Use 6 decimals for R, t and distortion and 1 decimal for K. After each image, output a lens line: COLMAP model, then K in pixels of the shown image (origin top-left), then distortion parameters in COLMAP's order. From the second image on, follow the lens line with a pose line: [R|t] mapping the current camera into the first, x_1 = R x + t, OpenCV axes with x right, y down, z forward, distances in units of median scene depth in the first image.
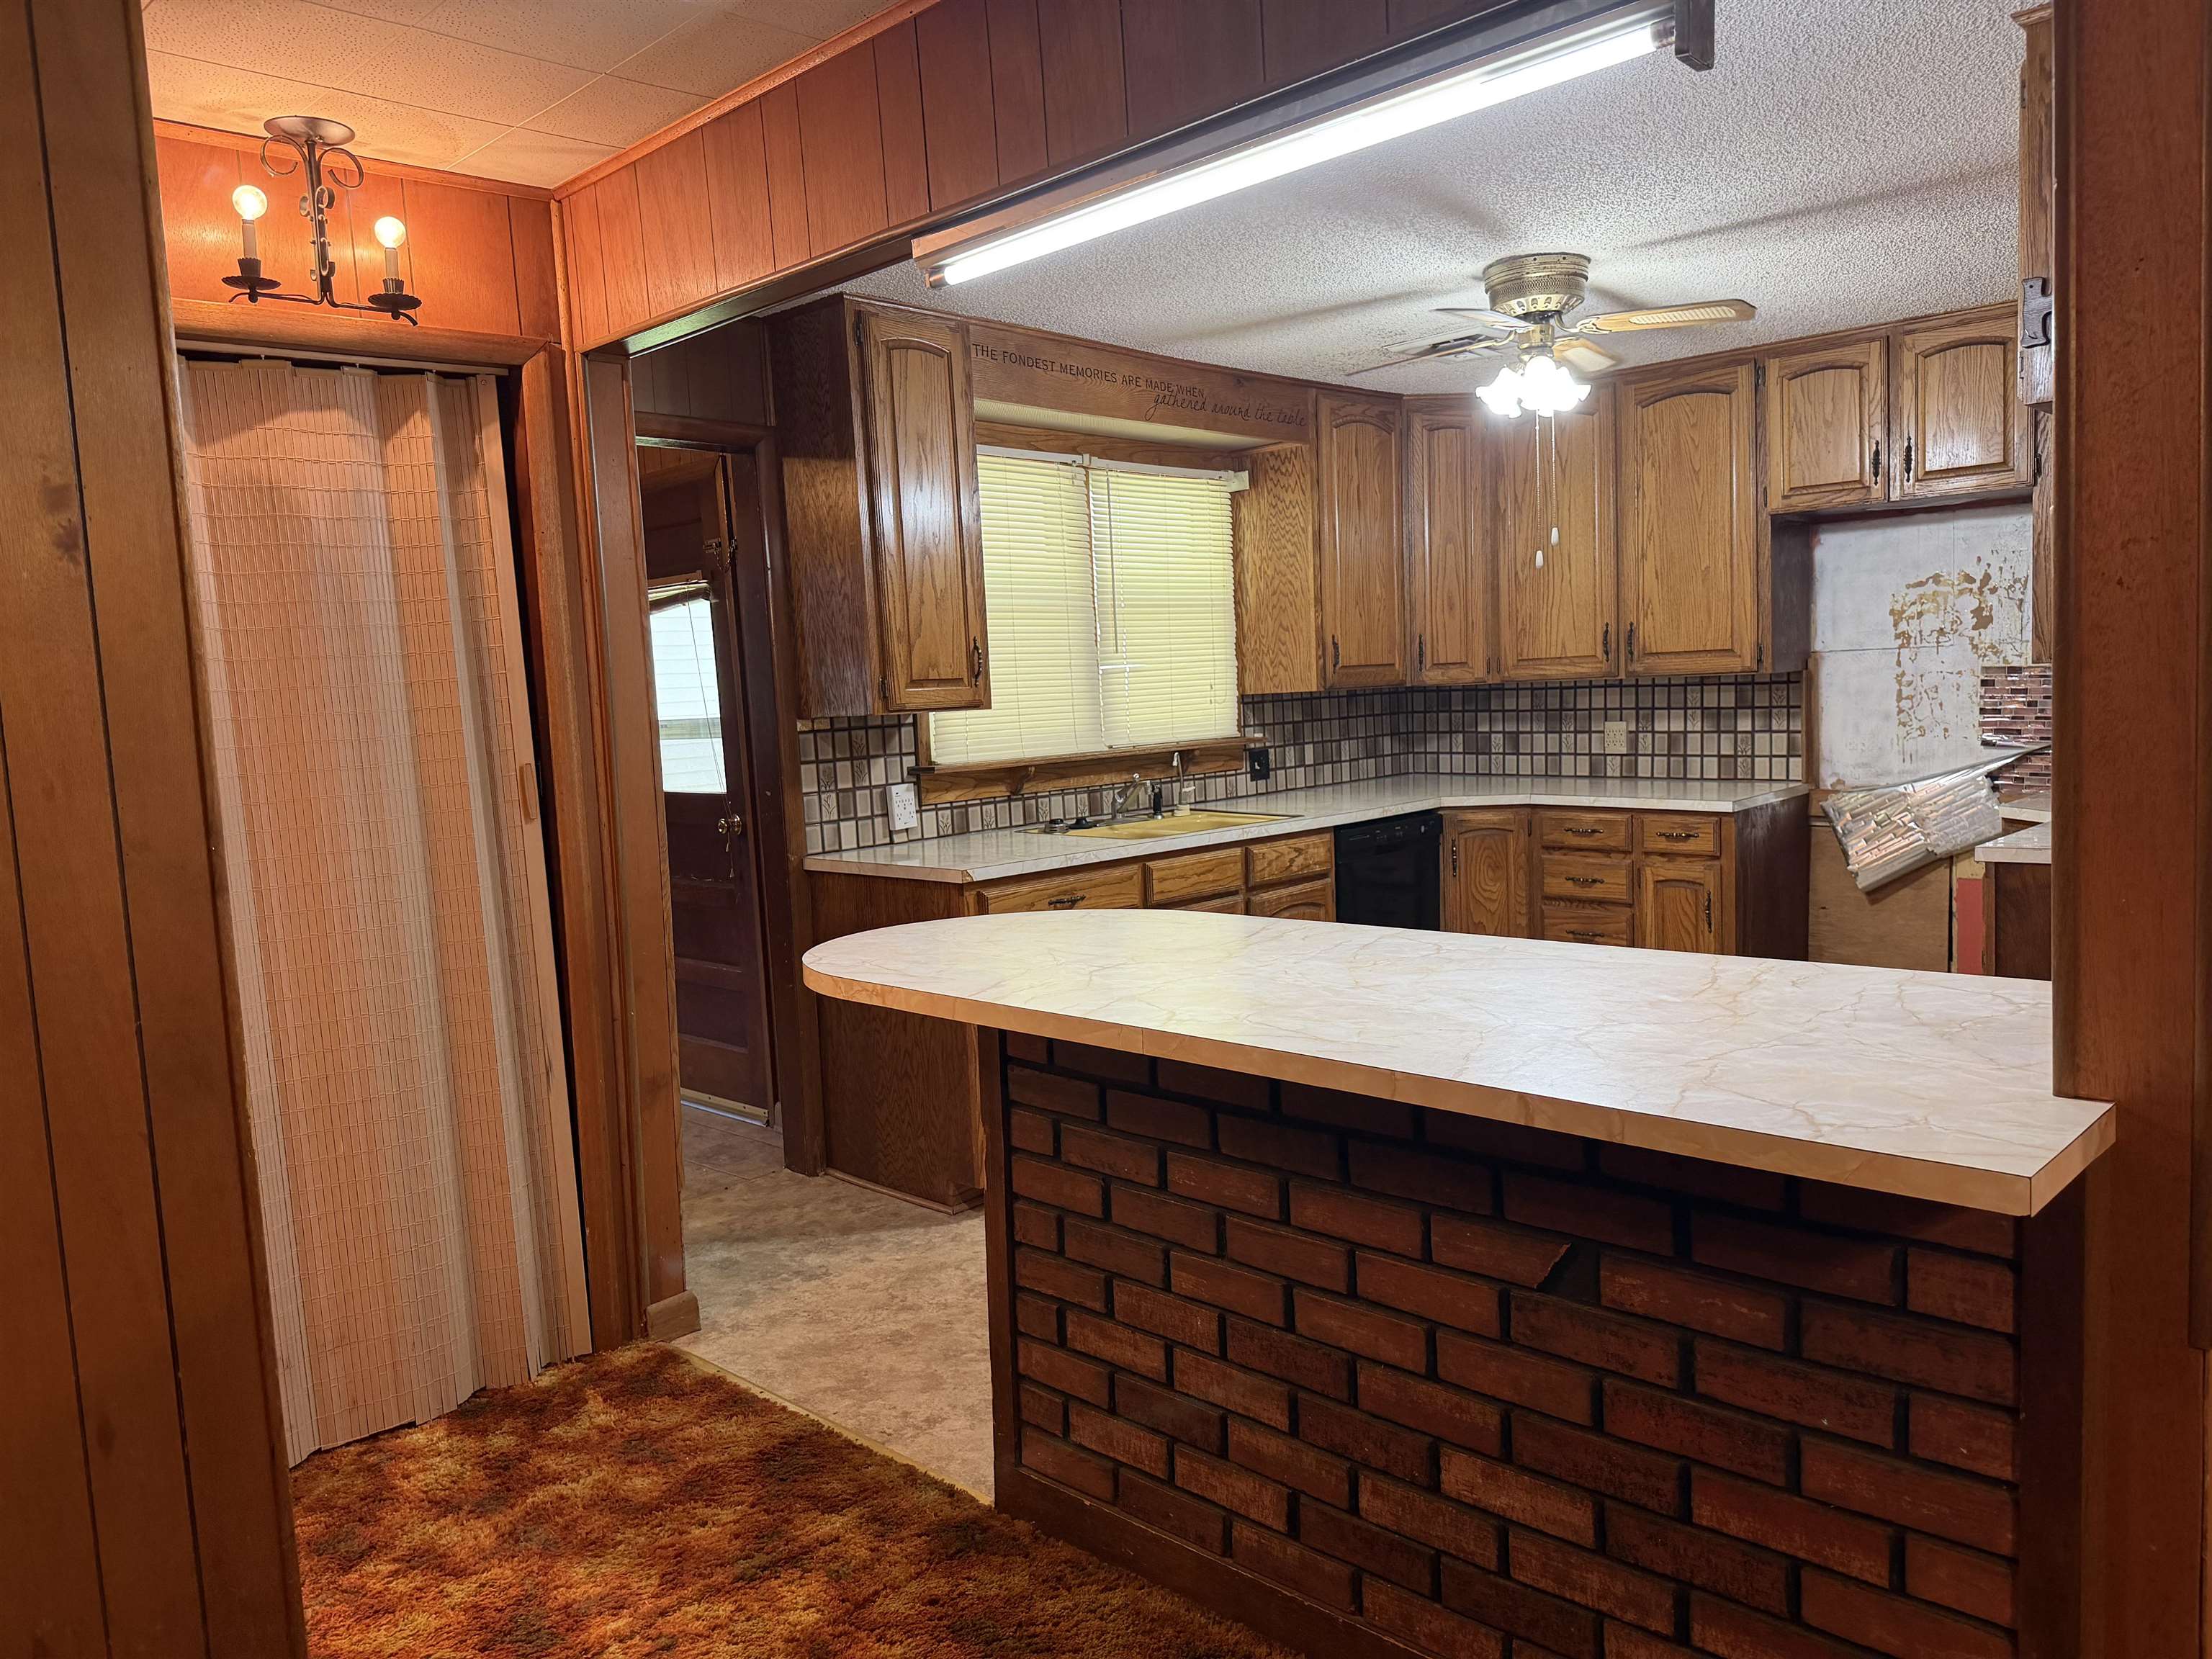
lens RADIAL K [[1625.0, 0, 1106.0], [0, 1625.0, 829.5], [0, 0, 1]] dist [0.181099, -0.180526]
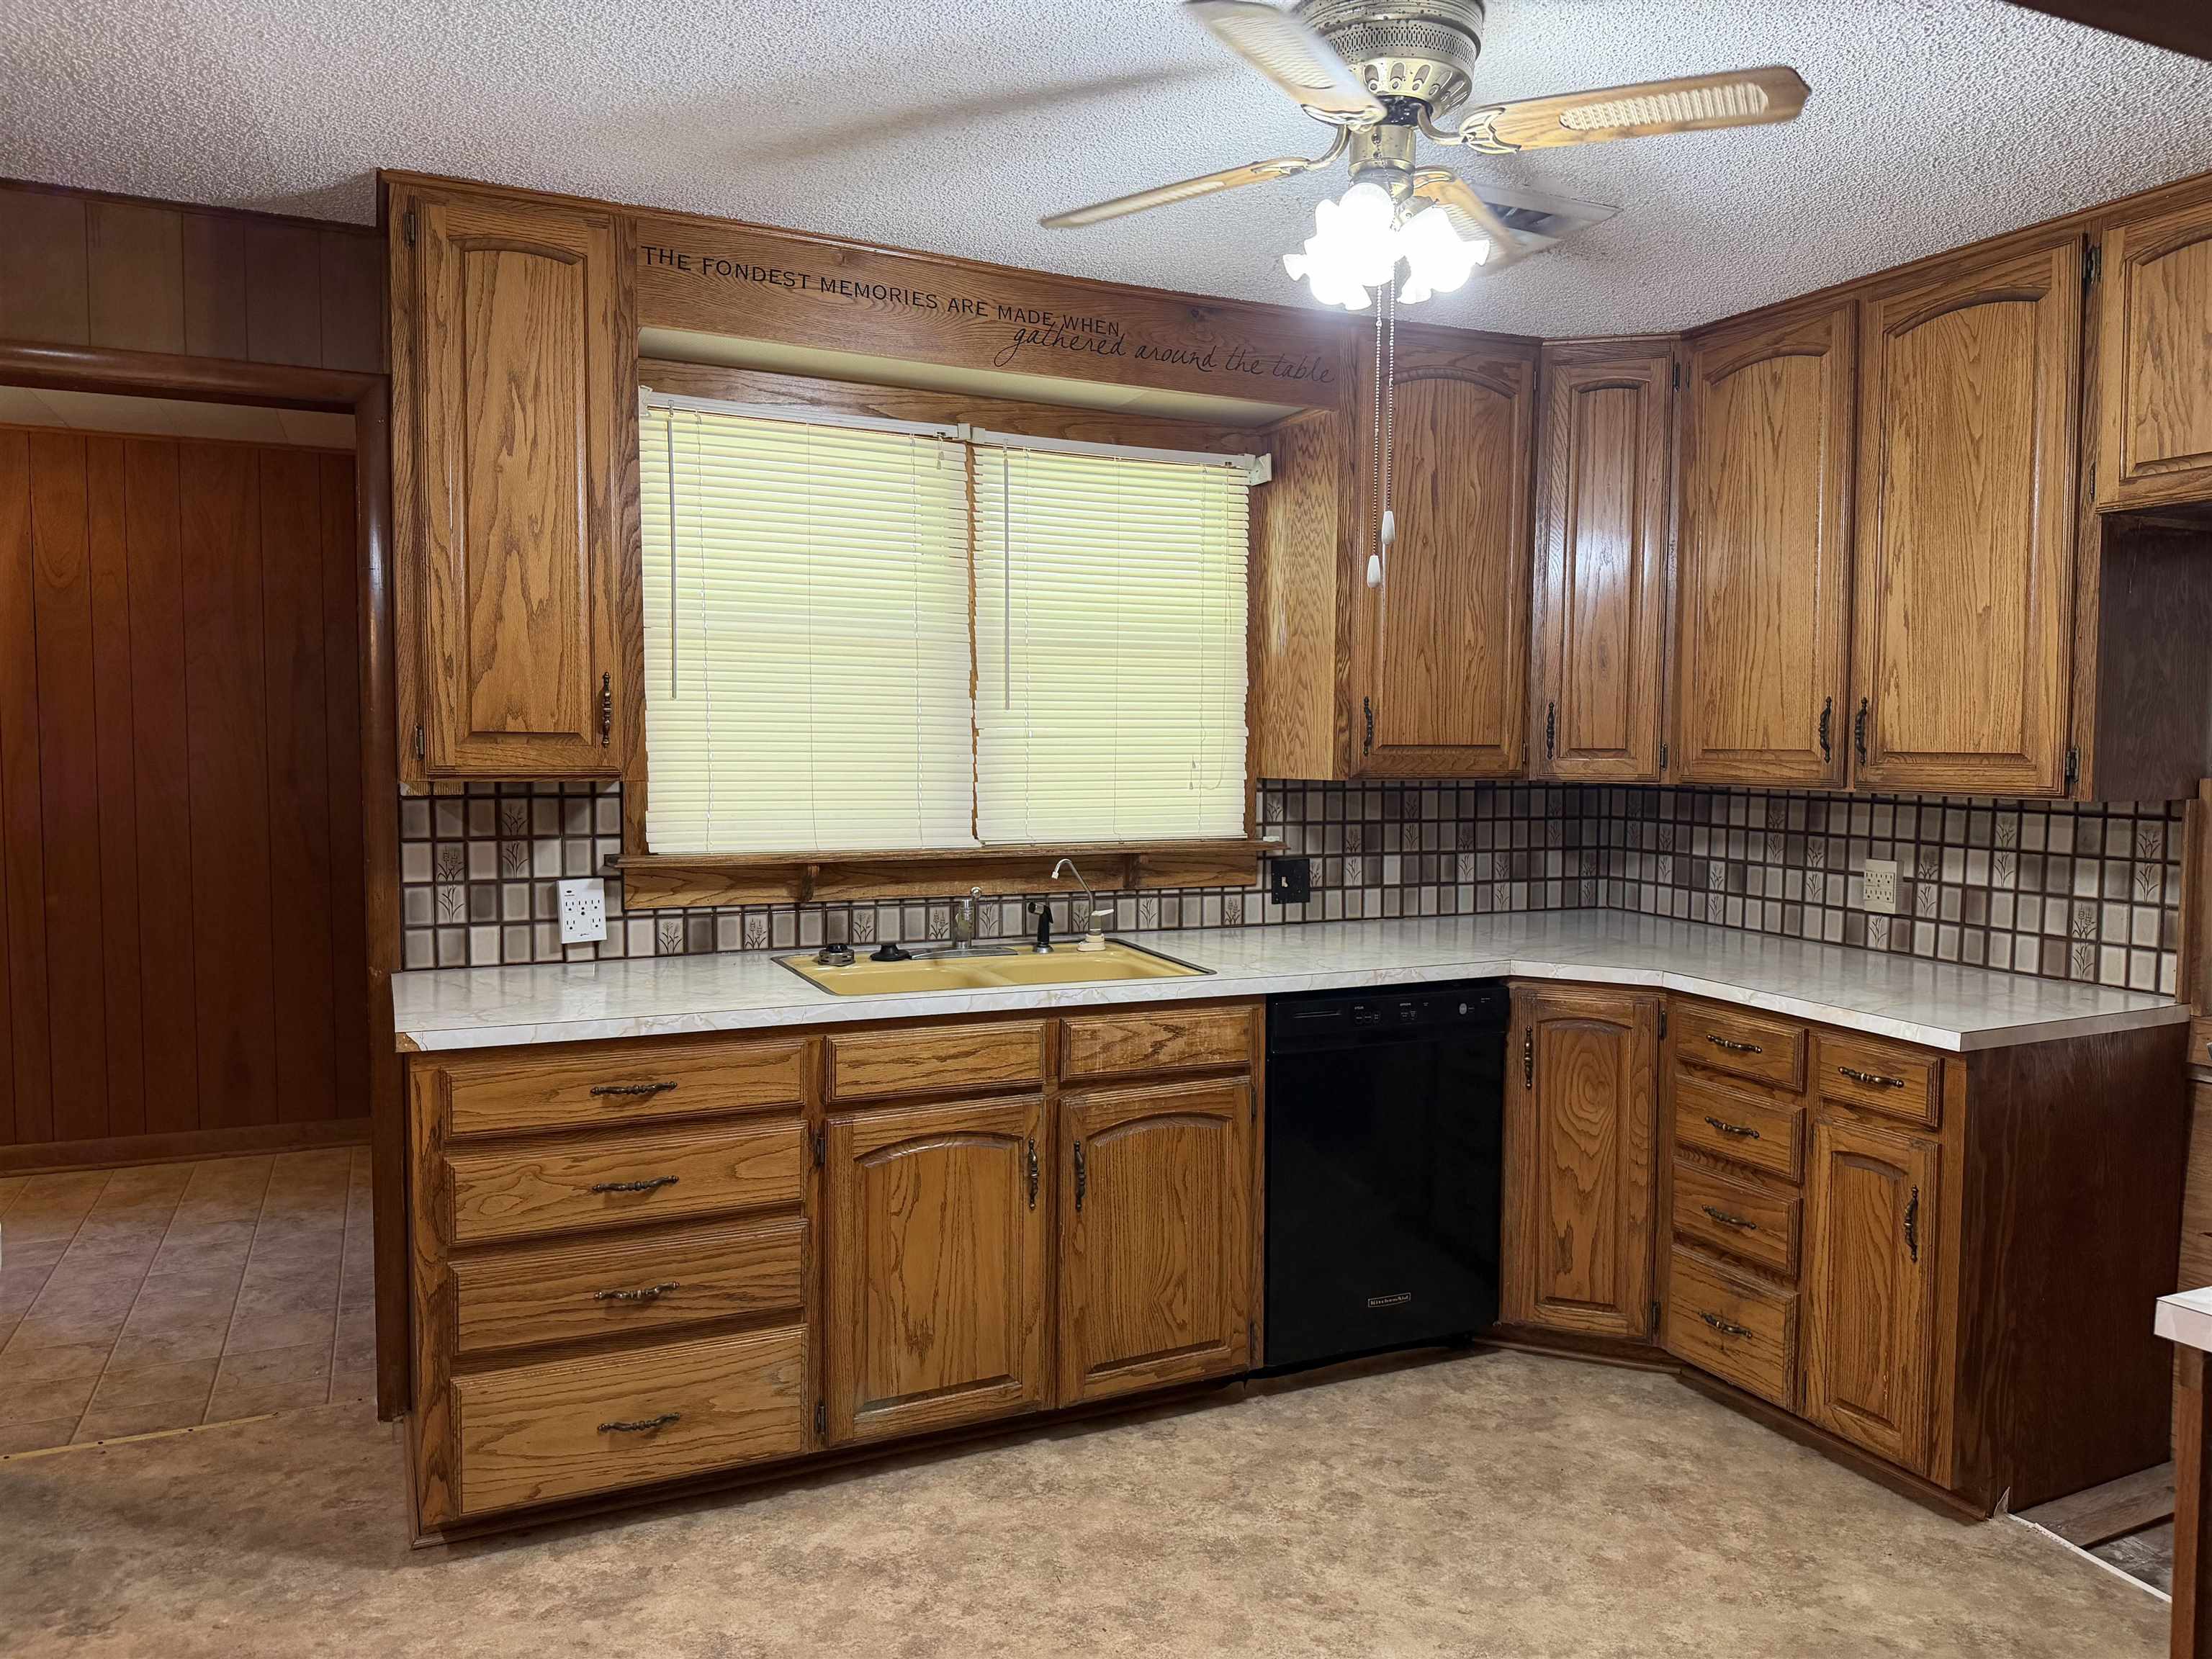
lens RADIAL K [[1575.8, 0, 1106.0], [0, 1575.8, 829.5], [0, 0, 1]] dist [0.054171, -0.065373]
pose [[0.924735, 0.071536, -0.373829, 0.288090], [-0.082009, 0.996557, -0.012162, -0.050424], [0.371672, 0.041904, 0.927418, 0.381376]]
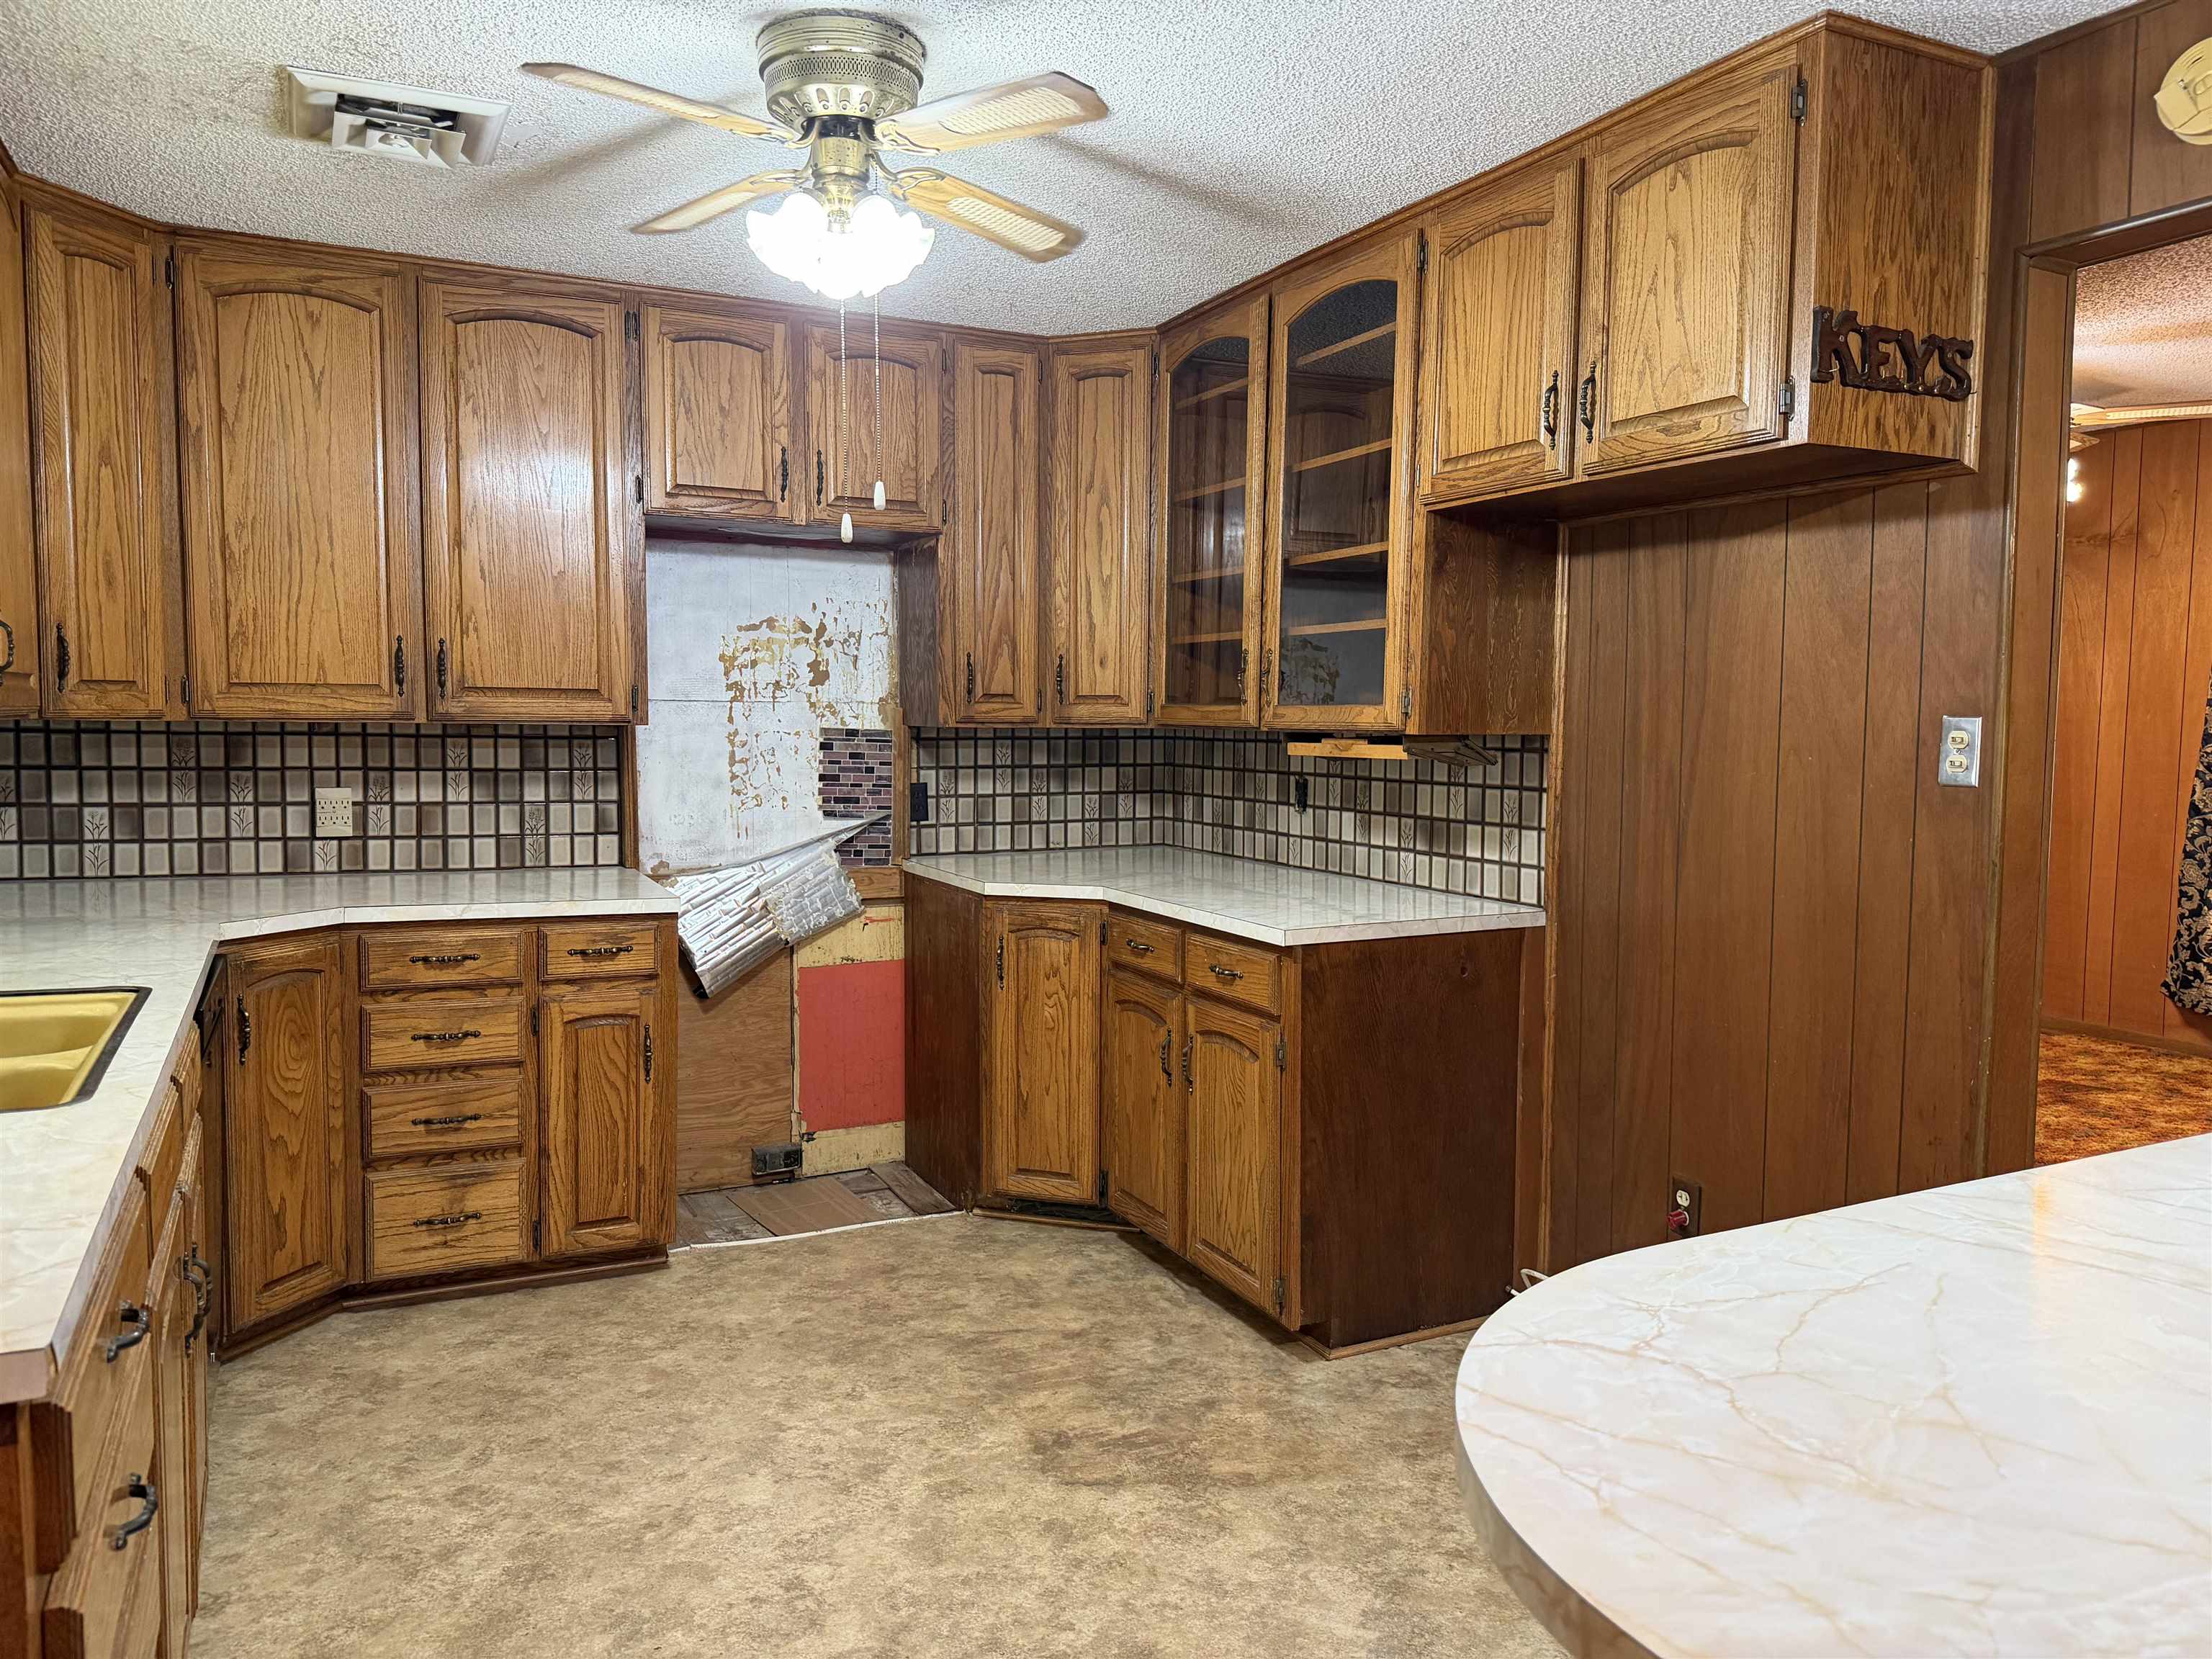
lens RADIAL K [[1575.8, 0, 1106.0], [0, 1575.8, 829.5], [0, 0, 1]] dist [0.054171, -0.065373]
pose [[0.353068, -0.025720, 0.935244, -0.191650], [0.061477, 0.998099, 0.004240, -0.035797], [-0.933576, 0.055999, 0.353978, 0.539286]]
